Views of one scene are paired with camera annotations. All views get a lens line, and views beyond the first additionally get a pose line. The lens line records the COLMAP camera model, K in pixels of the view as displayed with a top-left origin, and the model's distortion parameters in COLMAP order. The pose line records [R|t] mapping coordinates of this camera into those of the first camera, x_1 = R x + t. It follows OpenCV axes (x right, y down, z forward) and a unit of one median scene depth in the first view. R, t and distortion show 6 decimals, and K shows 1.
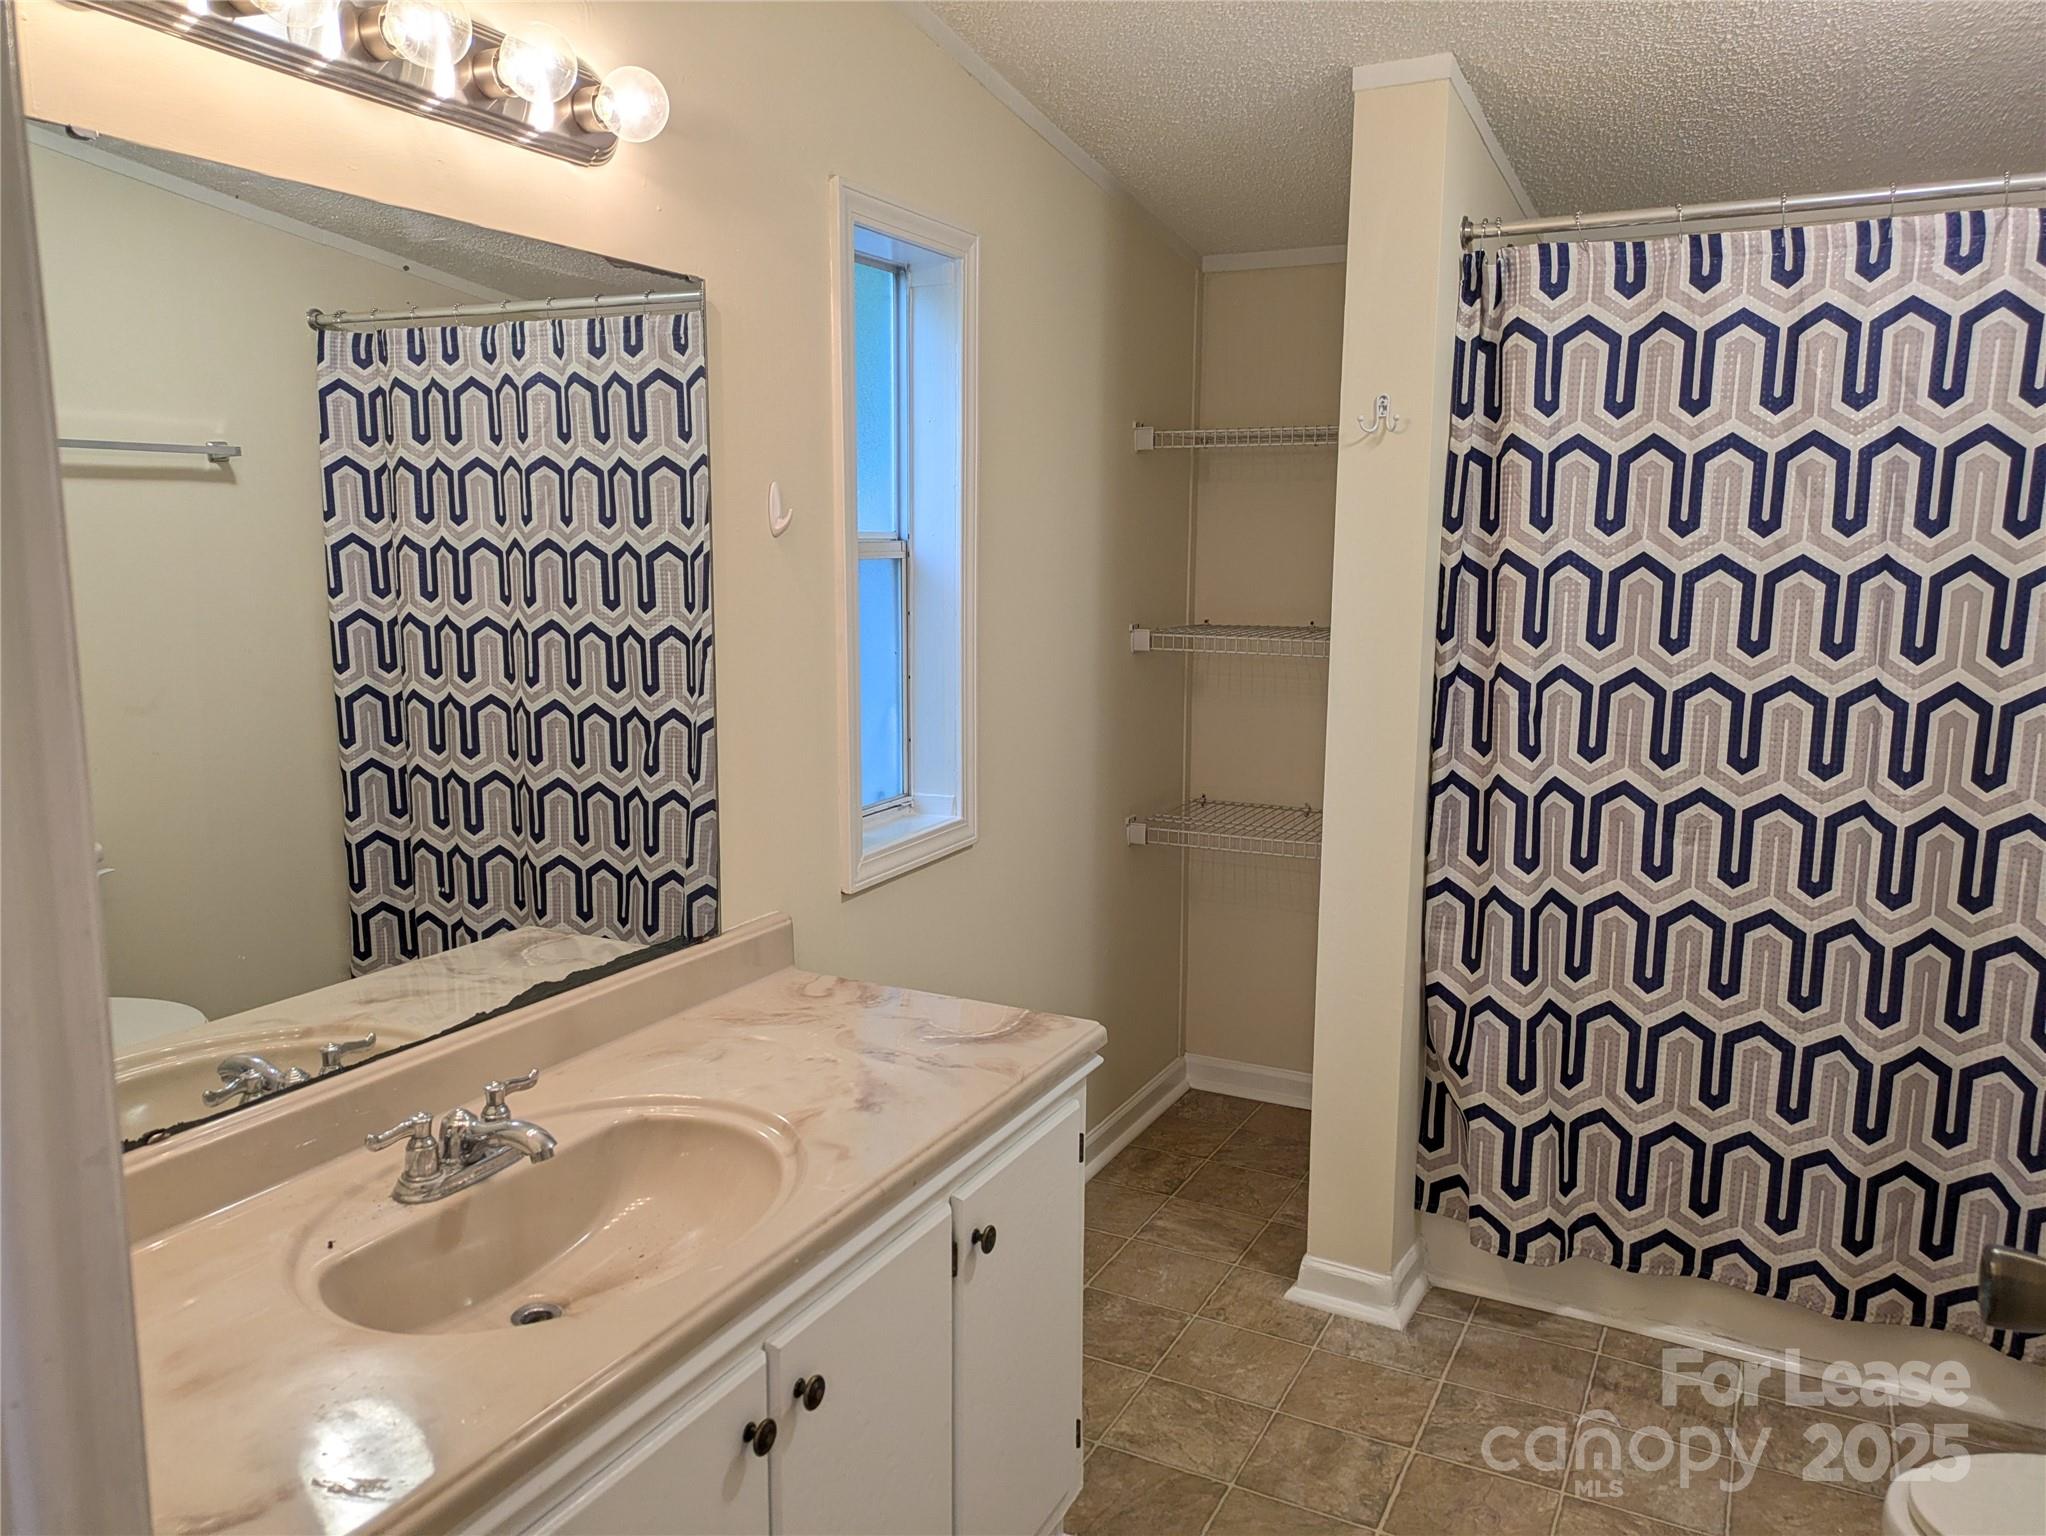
lens RADIAL K [[1516.2, 0, 1017.6], [0, 1516.2, 769.6], [0, 0, 1]] dist [0.053336, -0.032275]
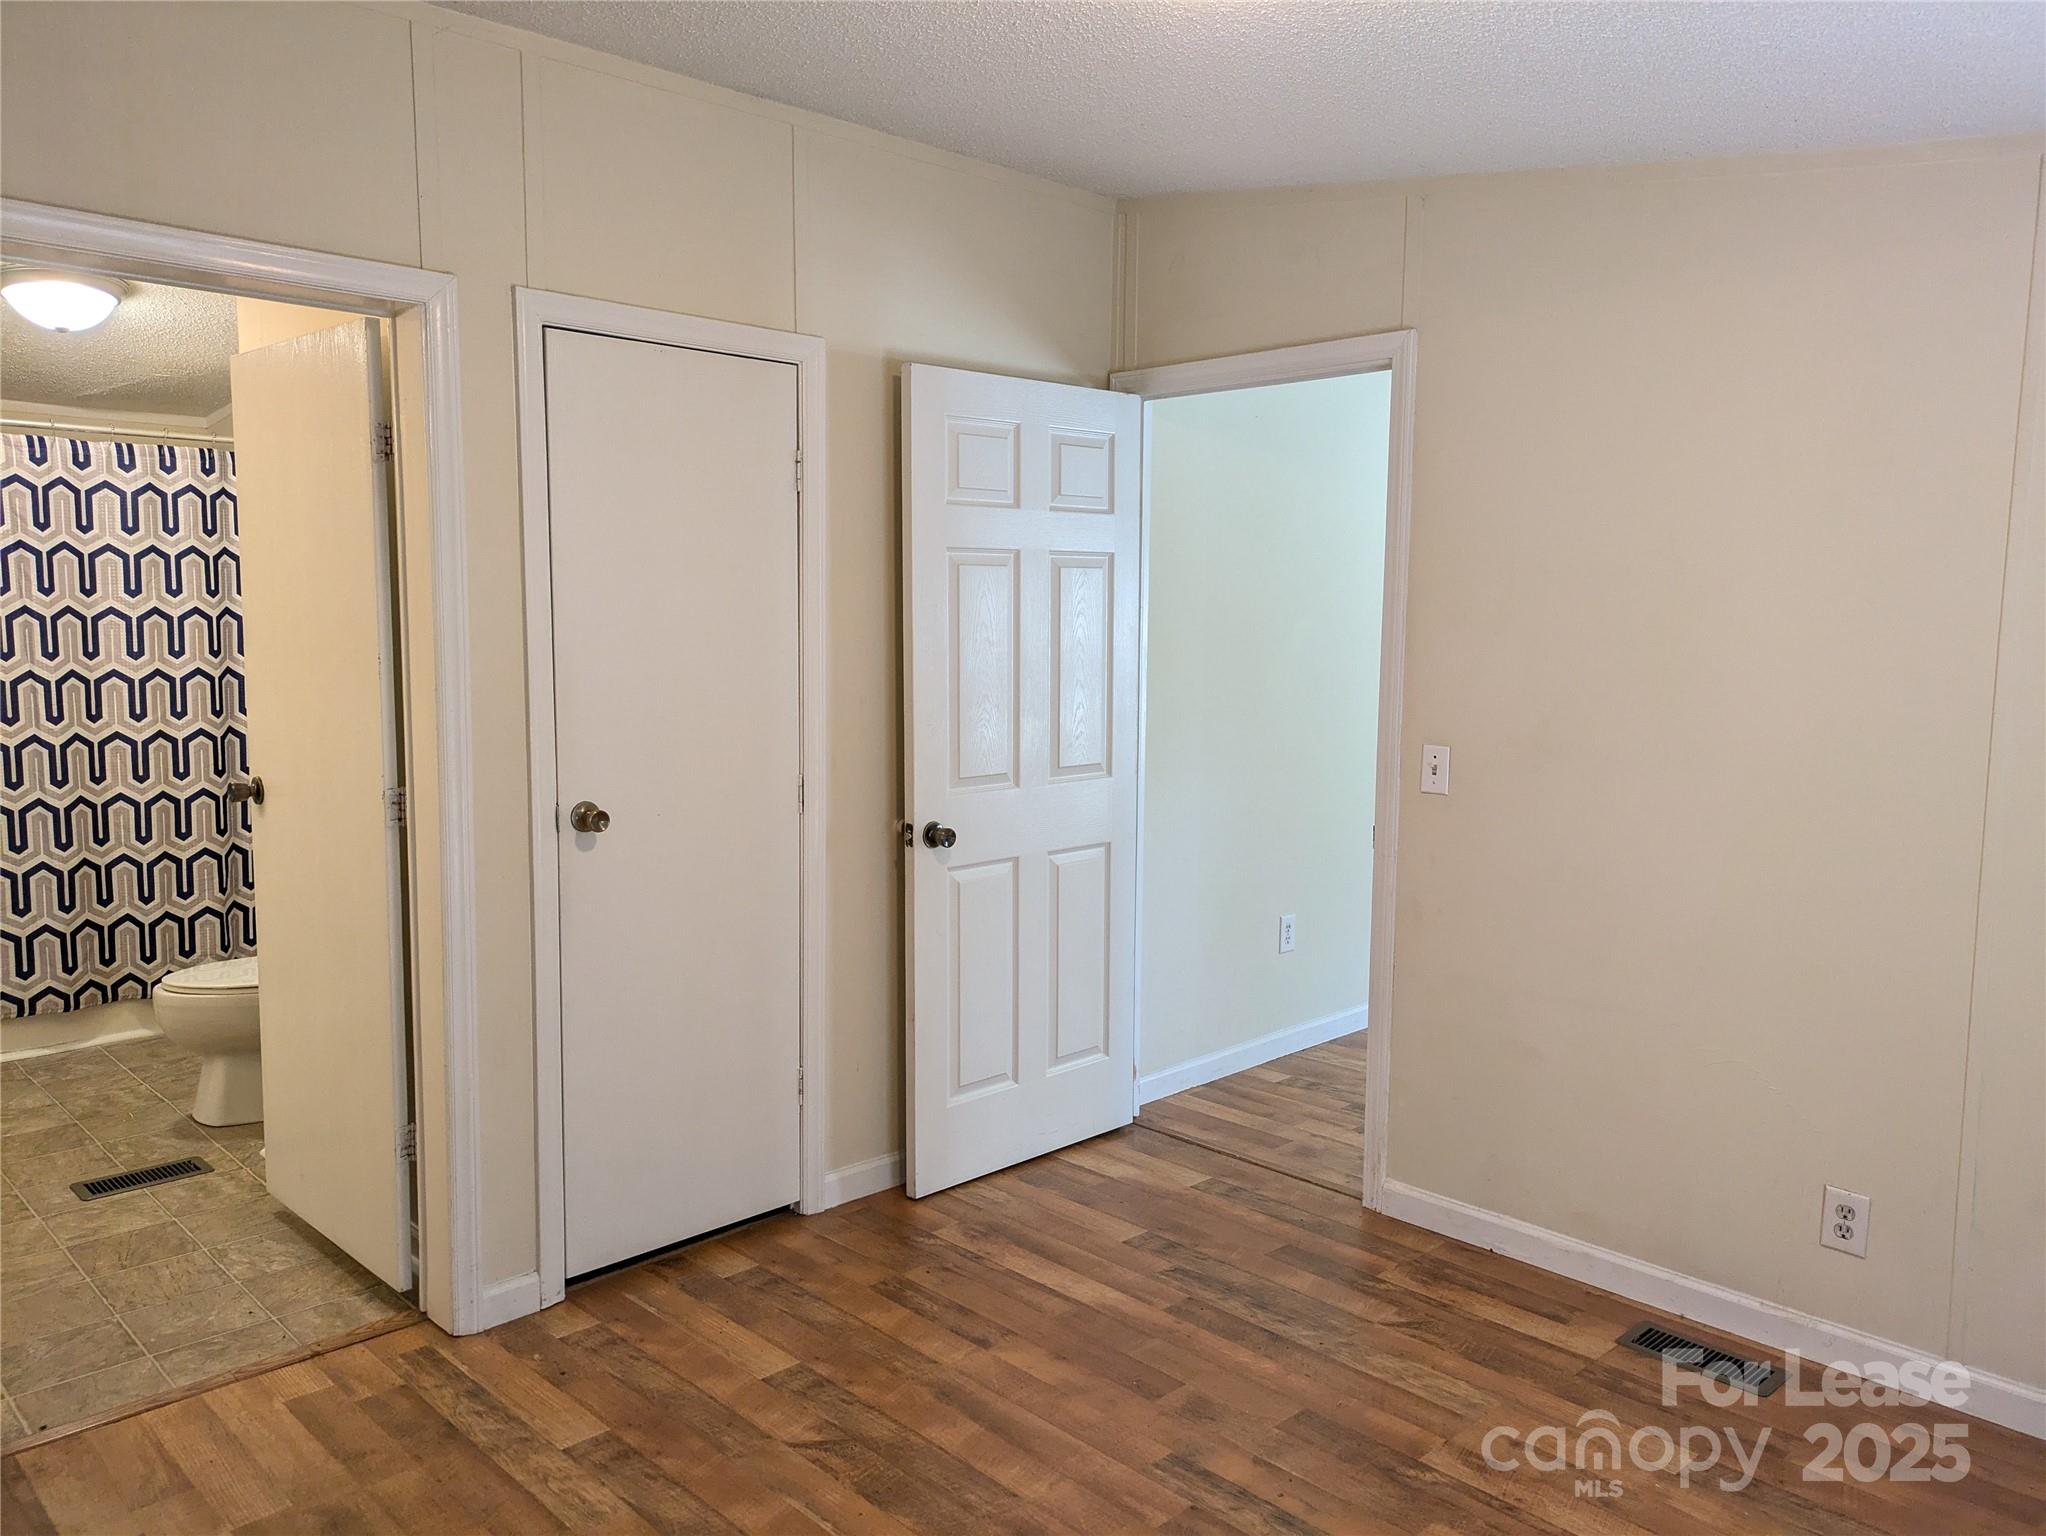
lens RADIAL K [[1516.2, 0, 1022.1], [0, 1516.2, 772.2], [0, 0, 1]] dist [0.053336, -0.032275]
pose [[0.304492, -0.104443, 0.946771, -0.873874], [0.149401, 0.986904, 0.060821, 0.131199], [-0.940725, 0.122929, 0.316109, -0.733950]]
